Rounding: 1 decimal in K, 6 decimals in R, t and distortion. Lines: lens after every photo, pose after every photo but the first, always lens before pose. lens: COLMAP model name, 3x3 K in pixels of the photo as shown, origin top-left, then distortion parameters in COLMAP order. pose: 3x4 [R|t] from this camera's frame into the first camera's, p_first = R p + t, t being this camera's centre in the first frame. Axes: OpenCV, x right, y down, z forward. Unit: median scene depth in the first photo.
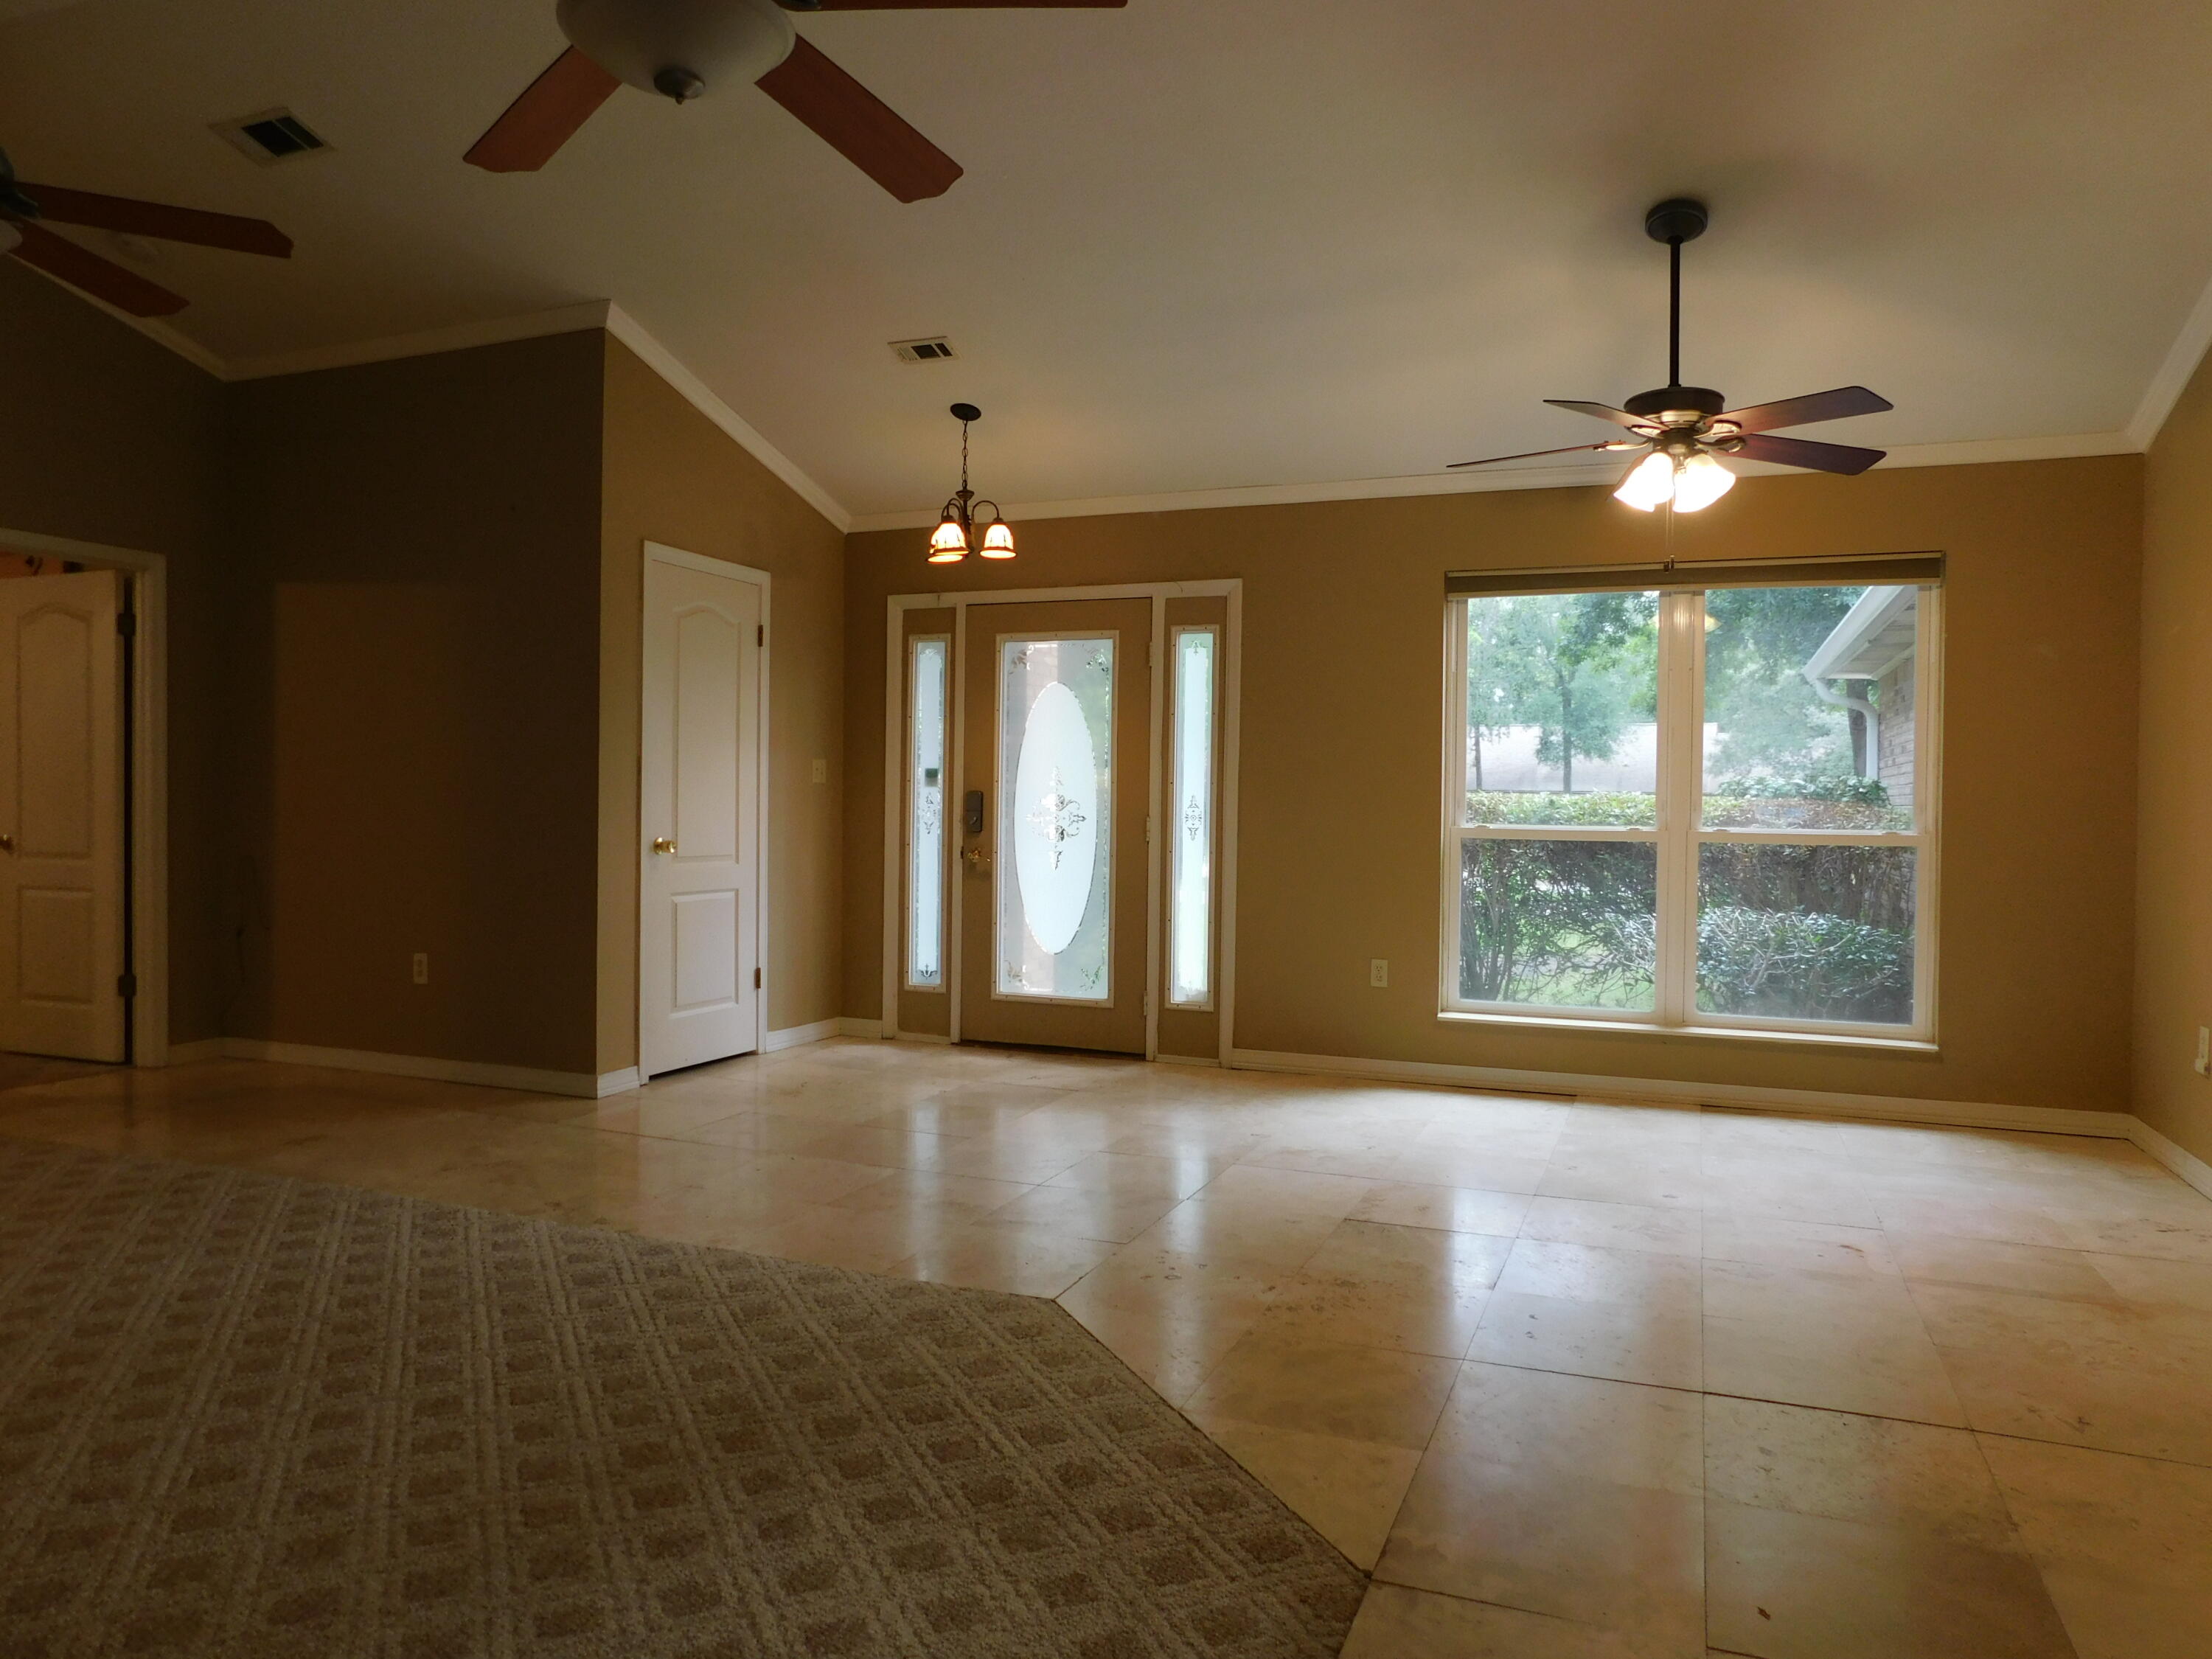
lens RADIAL K [[1466.9, 0, 1102.2], [0, 1466.9, 823.4], [0, 0, 1]] dist [-0.066173, 0.051596]
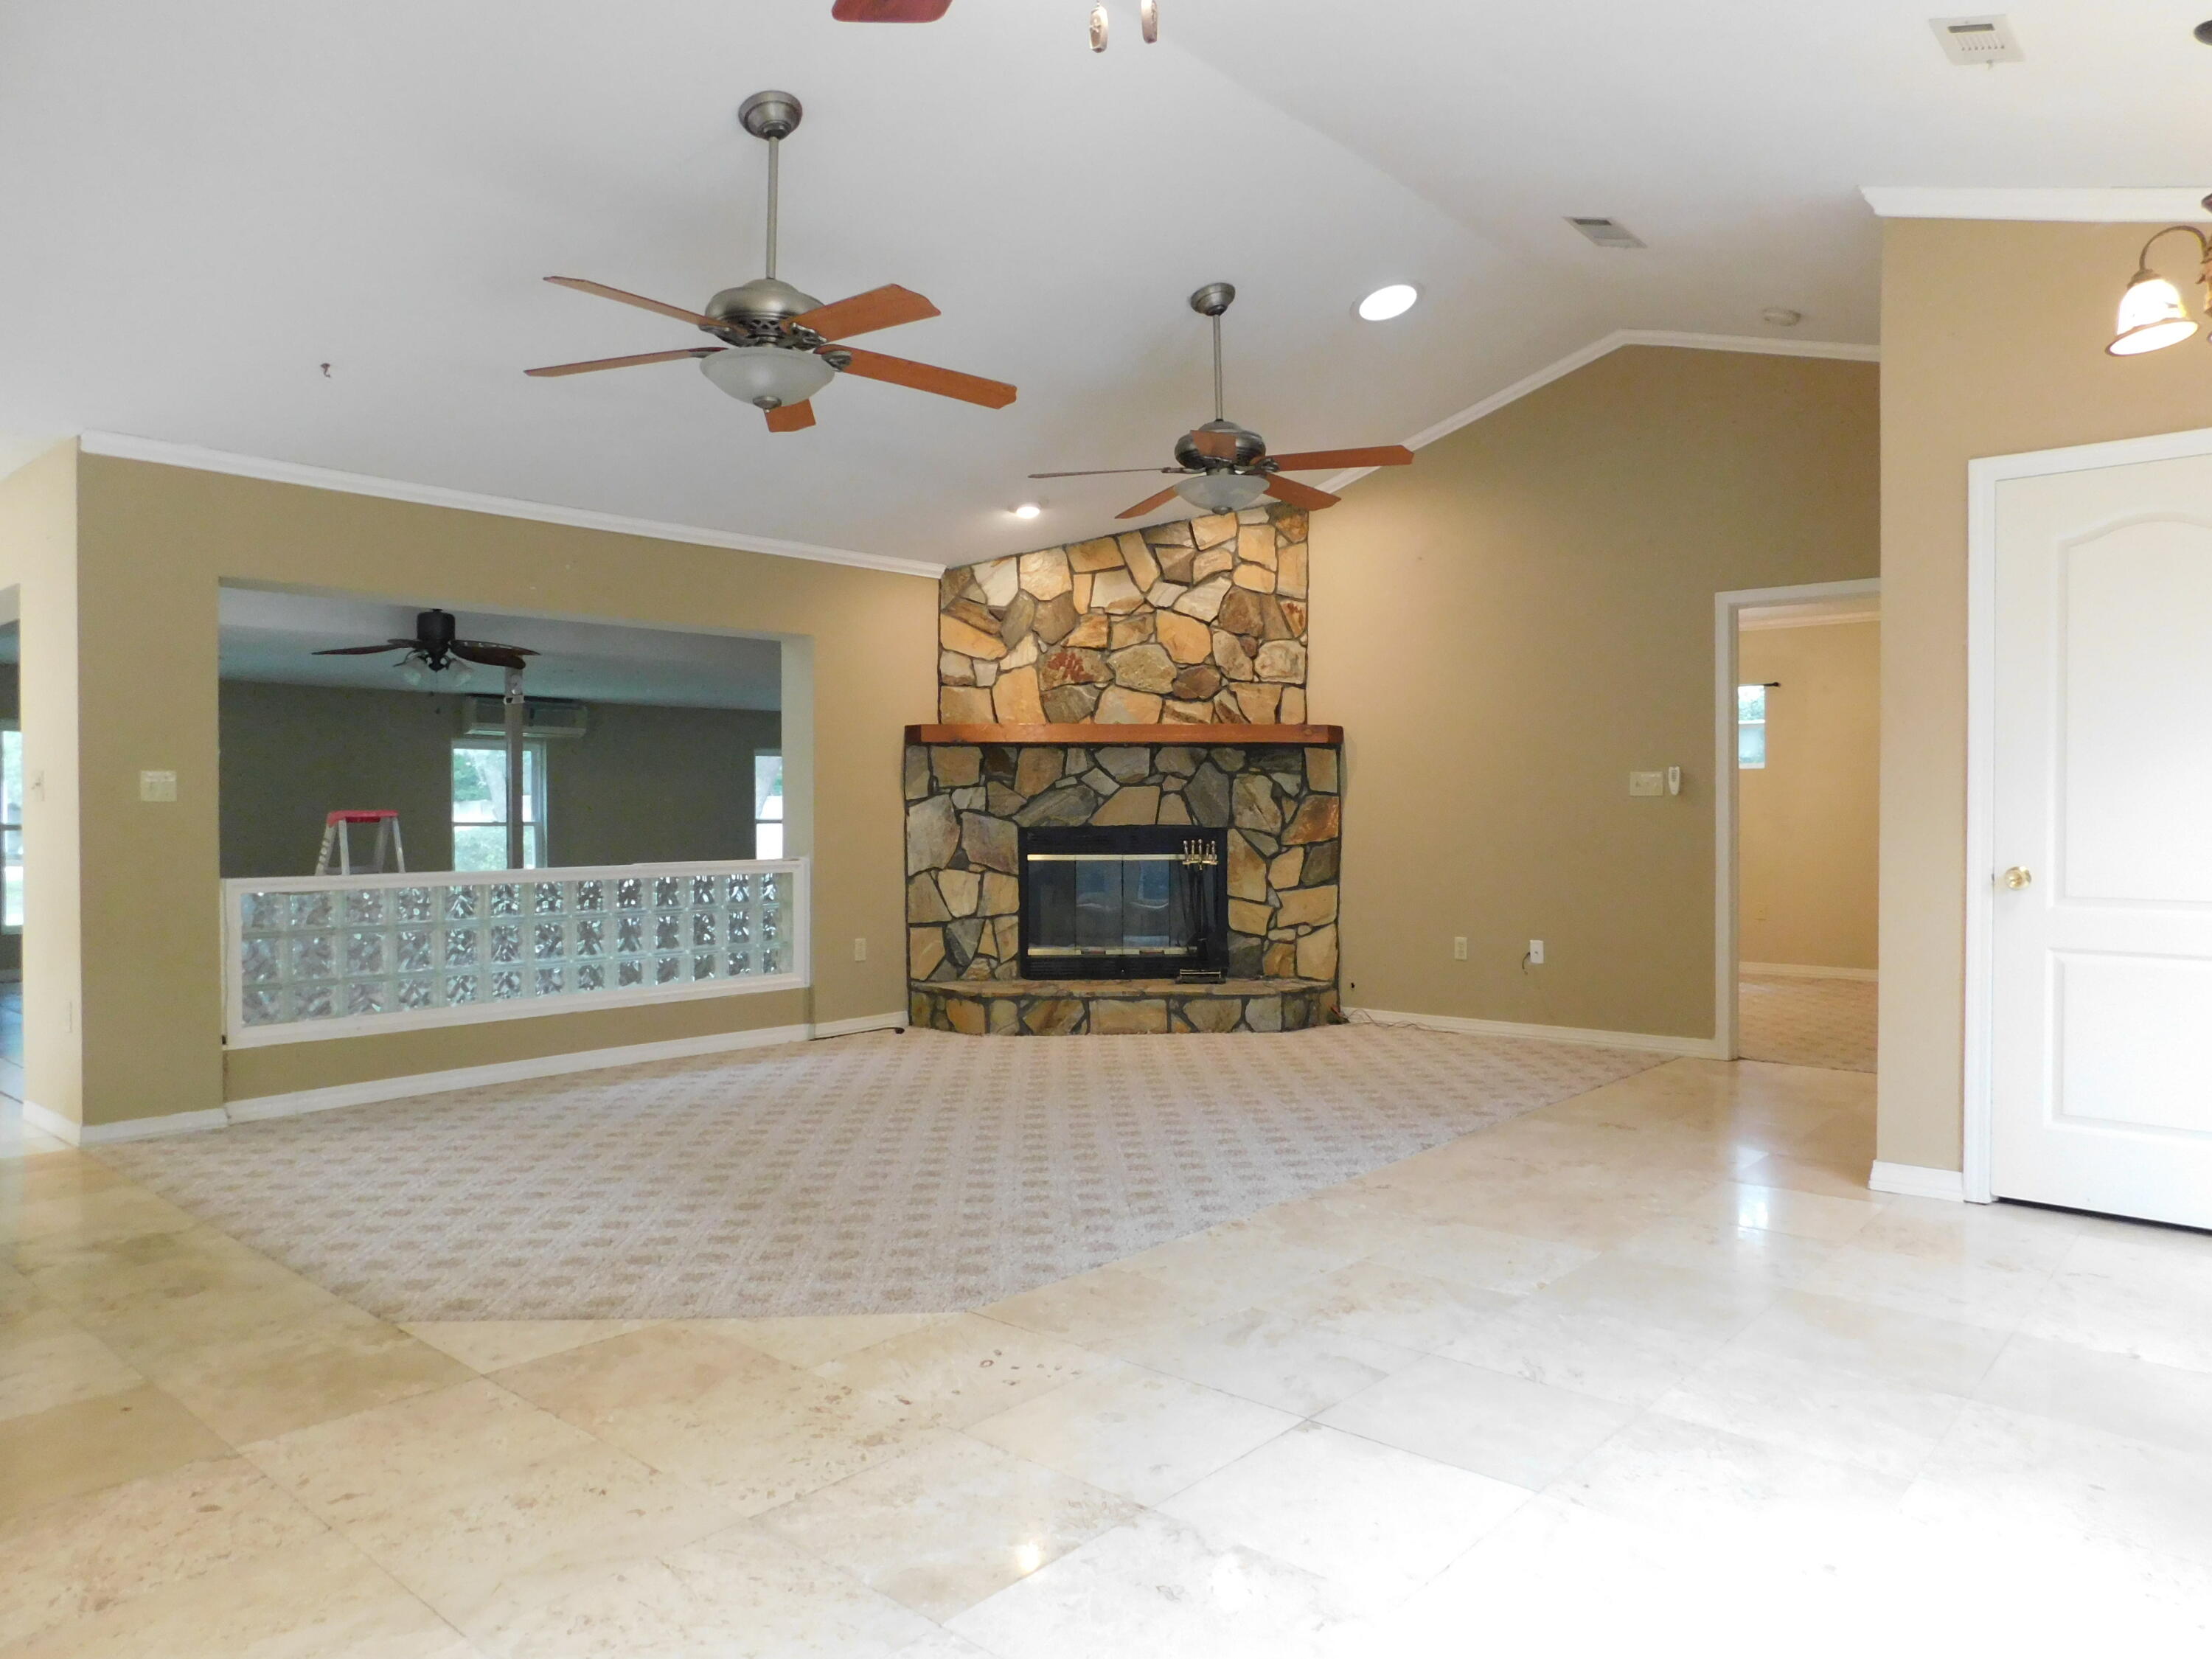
lens RADIAL K [[1466.9, 0, 1102.2], [0, 1466.9, 823.4], [0, 0, 1]] dist [-0.066173, 0.051596]
pose [[-0.331801, -0.002869, -0.943345, 0.511563], [-0.012890, 0.999916, 0.001493, -0.006268], [0.943261, 0.012655, -0.331810, 0.822325]]
